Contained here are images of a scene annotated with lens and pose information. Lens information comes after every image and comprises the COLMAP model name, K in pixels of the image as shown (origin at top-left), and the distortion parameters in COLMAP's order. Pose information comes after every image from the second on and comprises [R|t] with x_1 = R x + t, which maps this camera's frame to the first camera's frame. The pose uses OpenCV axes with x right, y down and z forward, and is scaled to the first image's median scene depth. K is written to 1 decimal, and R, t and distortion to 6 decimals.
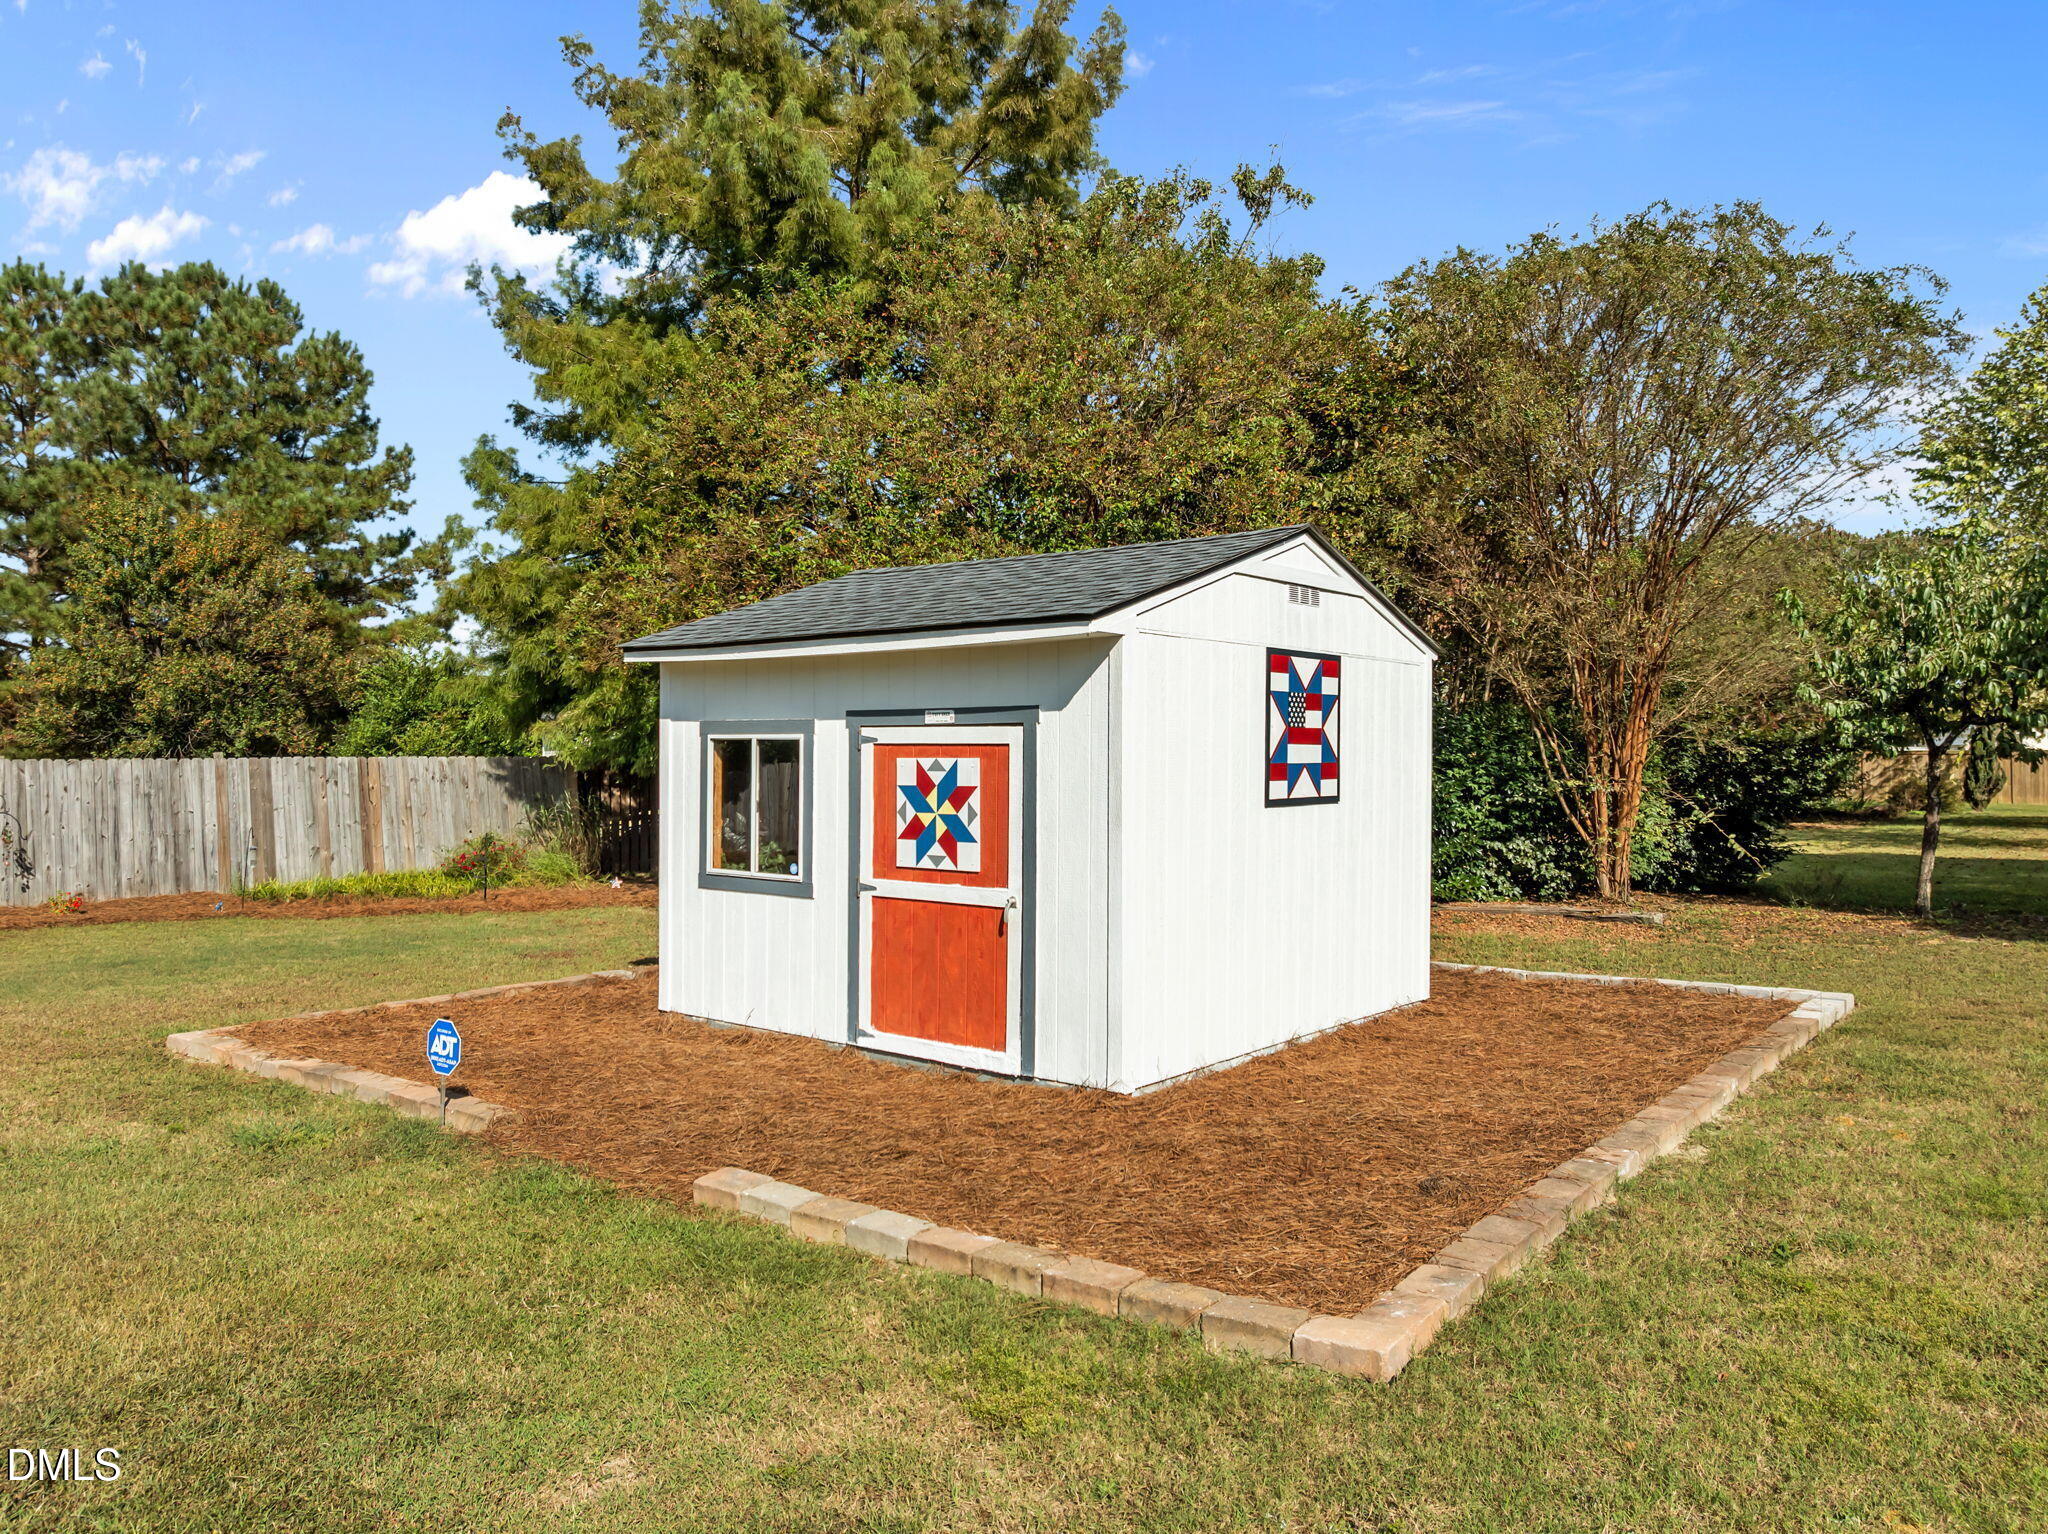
lens RADIAL K [[1441.3, 0, 1024.0], [0, 1441.3, 767.0], [0, 0, 1]] dist [-0.040849, 0.003674]
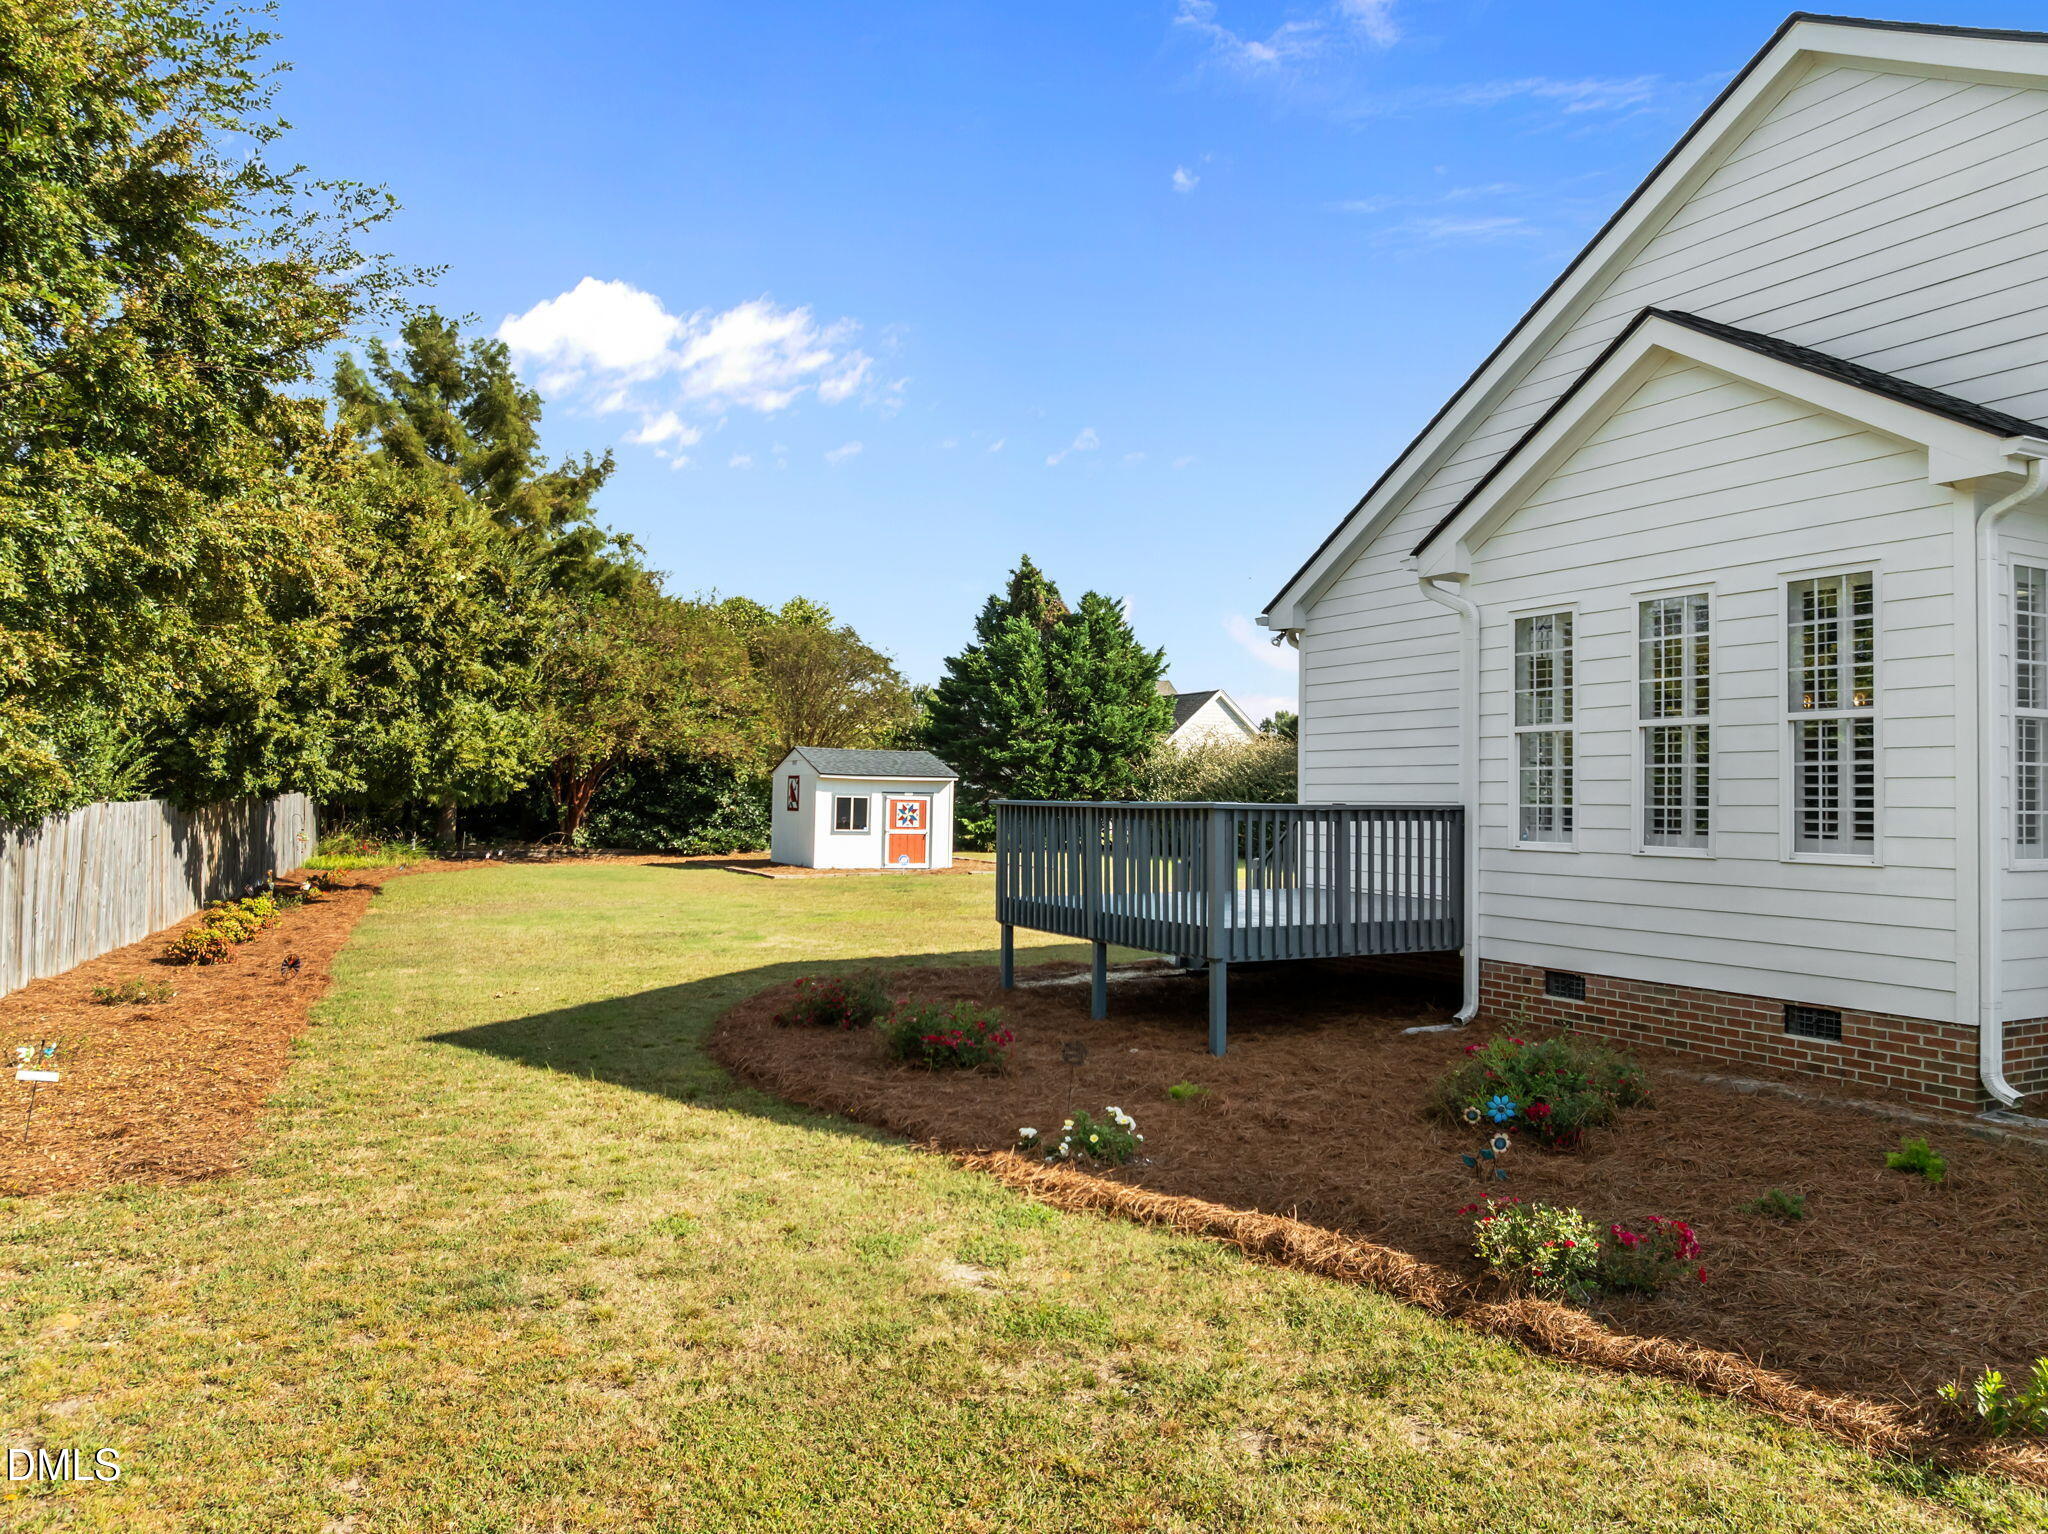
lens RADIAL K [[1441.3, 0, 1024.0], [0, 1441.3, 767.0], [0, 0, 1]] dist [-0.040849, 0.003674]
pose [[0.448501, 0.028140, 0.893339, -4.007376], [-0.002459, 0.999539, -0.030251, 0.017901], [-0.893779, 0.011371, 0.448364, -1.404849]]
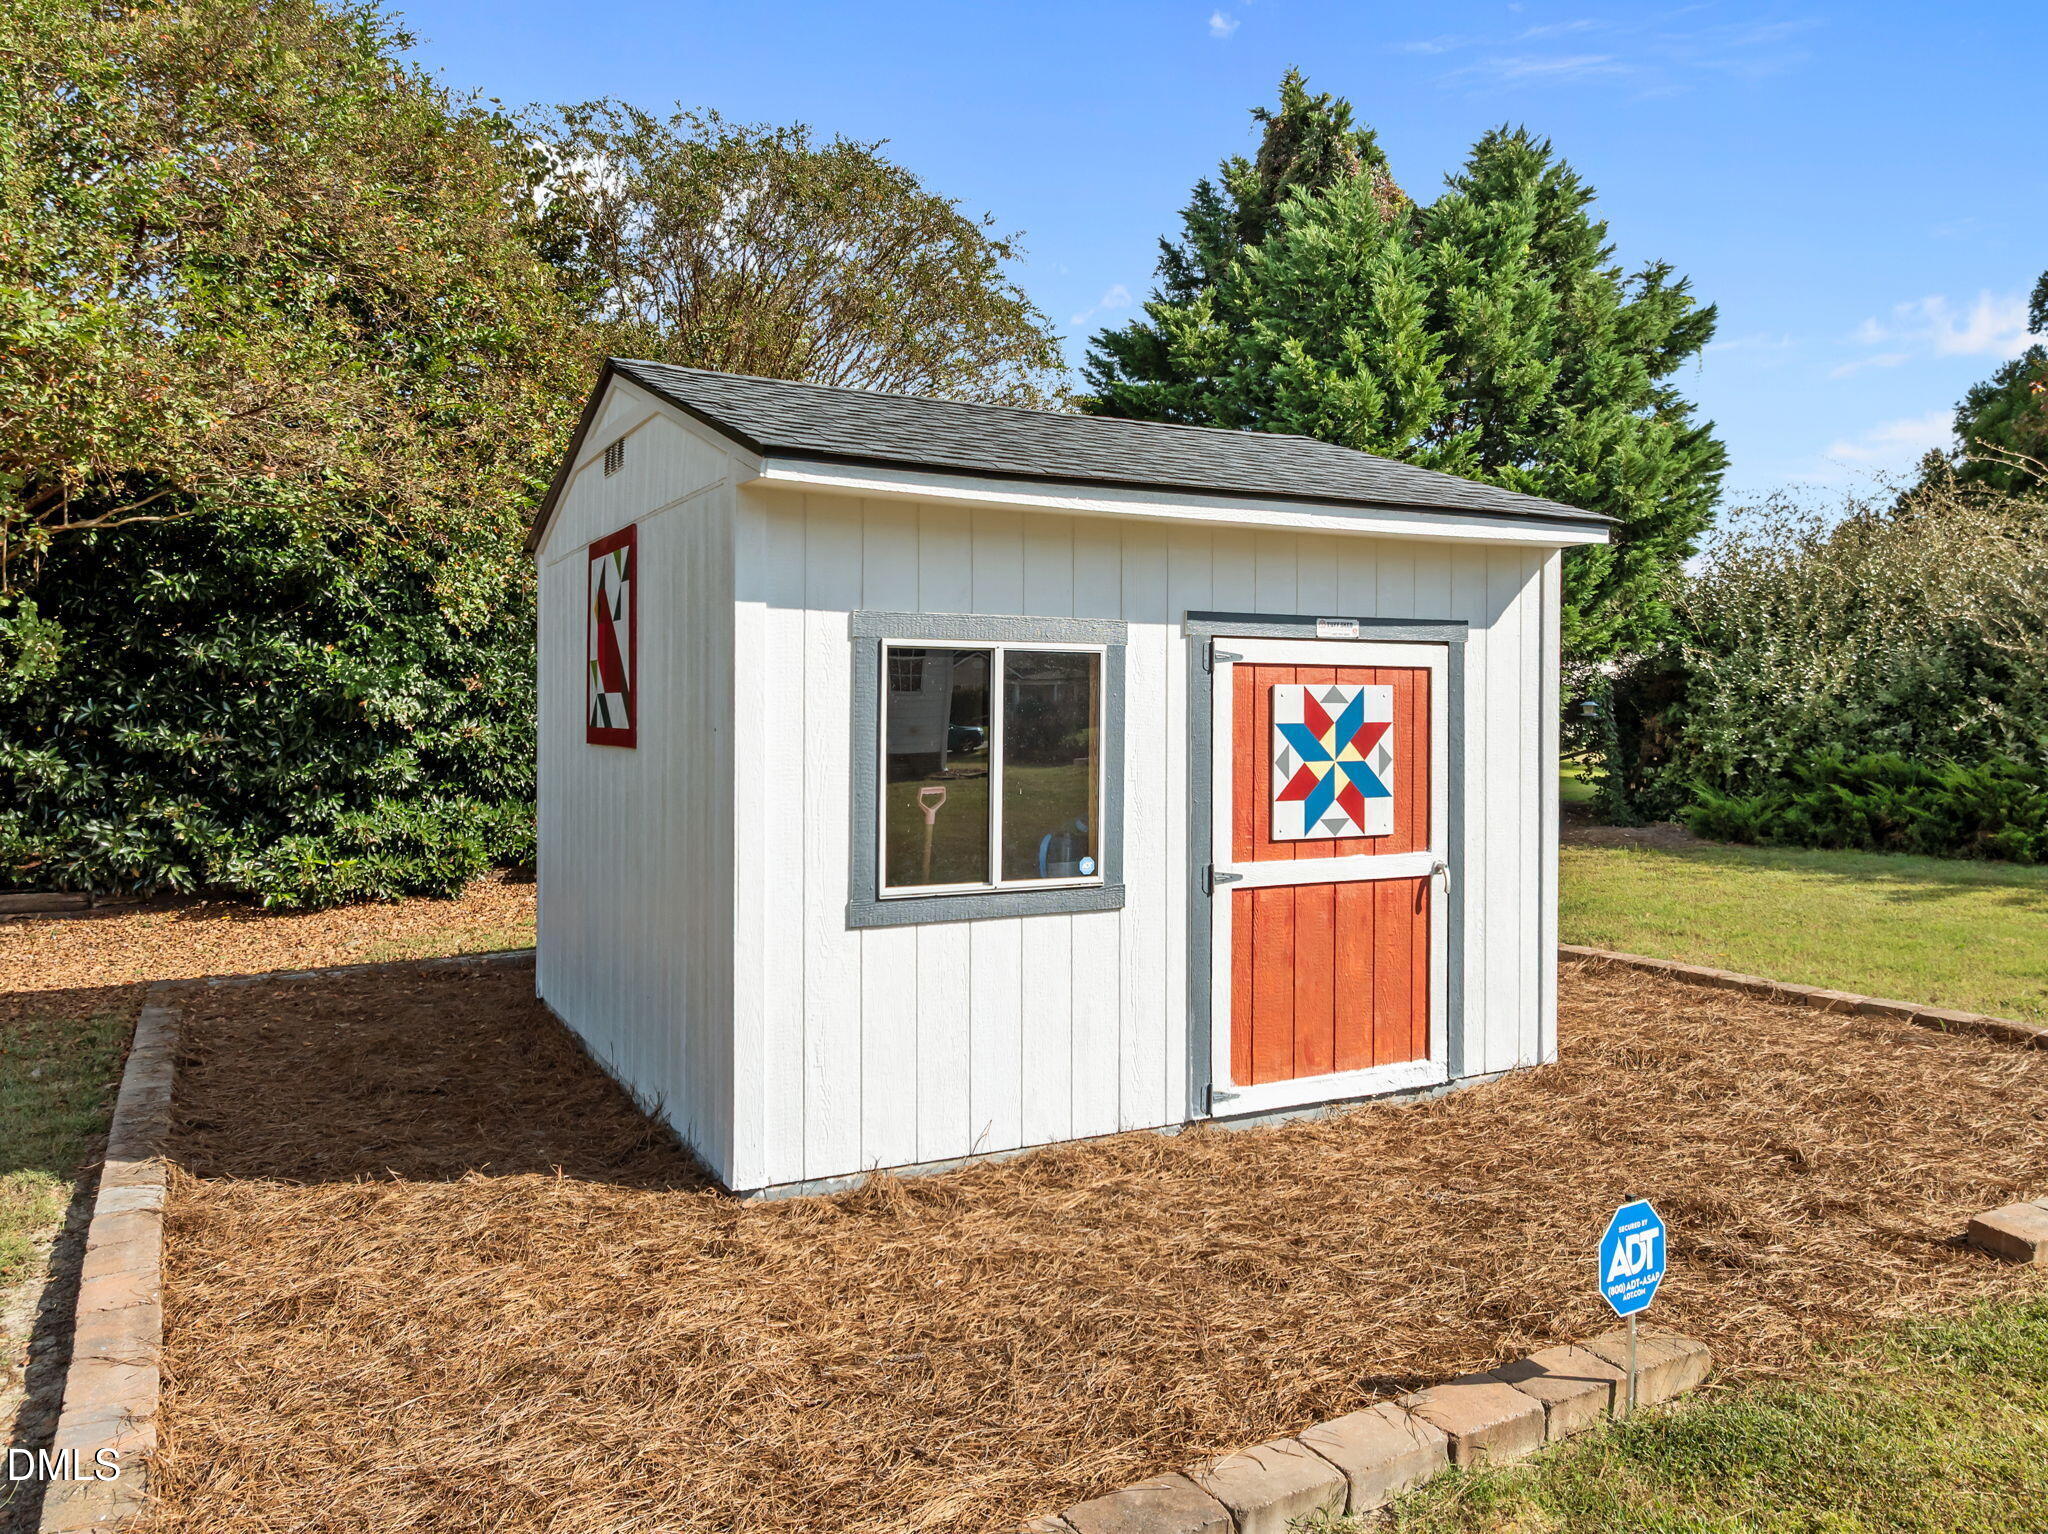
lens RADIAL K [[1441.3, 0, 1024.0], [0, 1441.3, 767.0], [0, 0, 1]] dist [-0.040849, 0.003674]
pose [[0.427302, -0.033752, 0.903479, -0.776204], [0.011368, 0.999424, 0.031960, 0.010137], [-0.904037, -0.003386, 0.427440, 0.823989]]
